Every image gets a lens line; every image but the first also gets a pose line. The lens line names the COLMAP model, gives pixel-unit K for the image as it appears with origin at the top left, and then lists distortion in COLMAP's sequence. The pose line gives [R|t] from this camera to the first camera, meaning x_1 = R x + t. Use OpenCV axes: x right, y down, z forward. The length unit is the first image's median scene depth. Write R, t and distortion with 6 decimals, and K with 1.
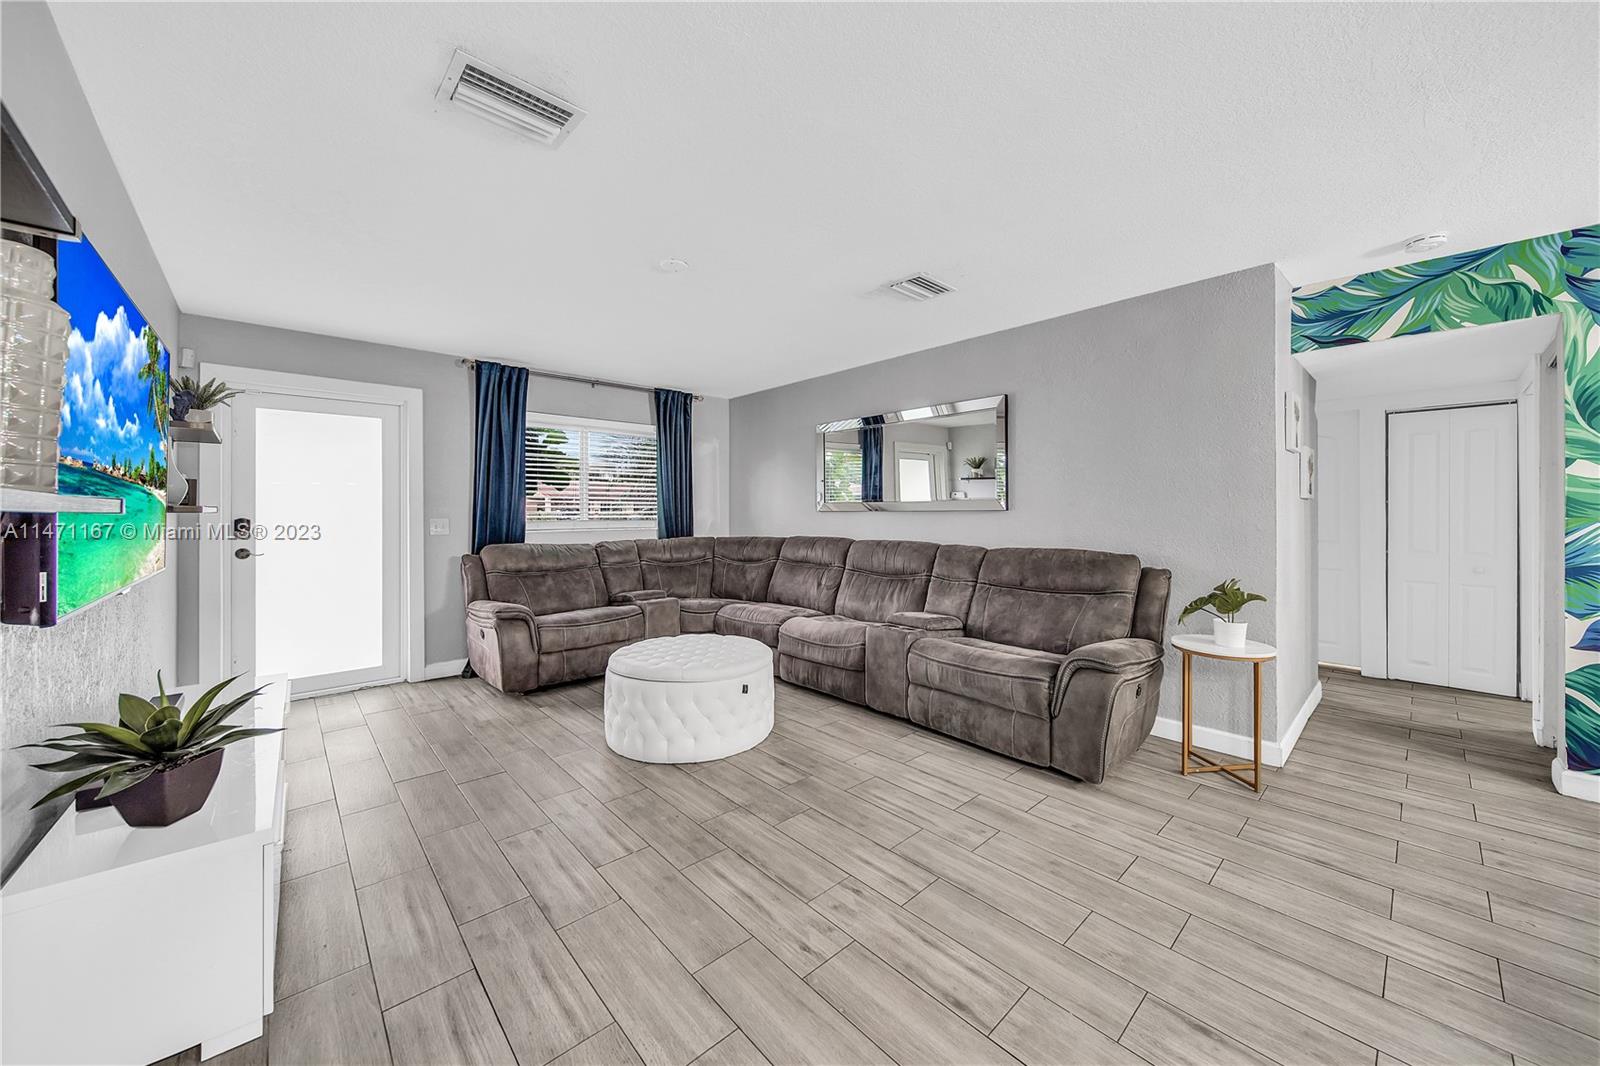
lens RADIAL K [[572.2, 0, 797.4], [0, 572.2, 529.7], [0, 0, 1]] dist [-0.001363, -0.001055]
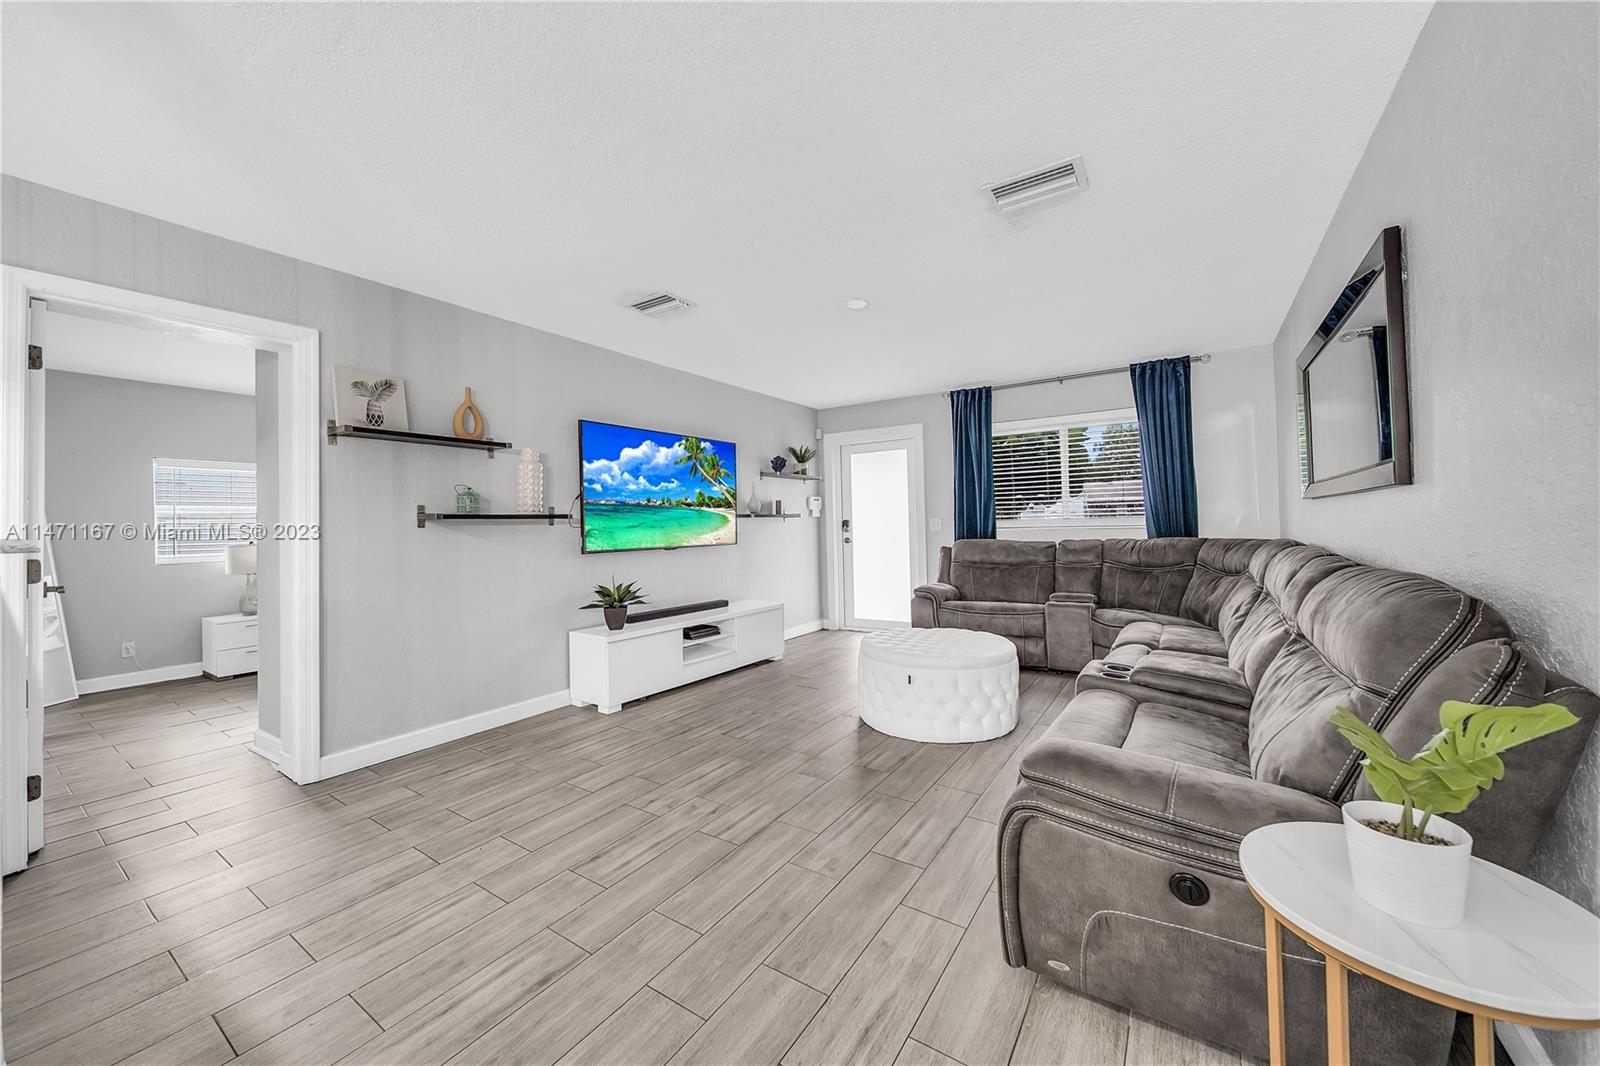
lens RADIAL K [[567.2, 0, 798.3], [0, 567.2, 539.6], [0, 0, 1]] dist [-0.001987, -0.000207]
pose [[0.260887, 0.021581, -0.965128, 1.047975], [-0.004811, 0.999767, 0.021055, 0.004910], [0.965357, -0.000849, 0.260930, 0.667547]]
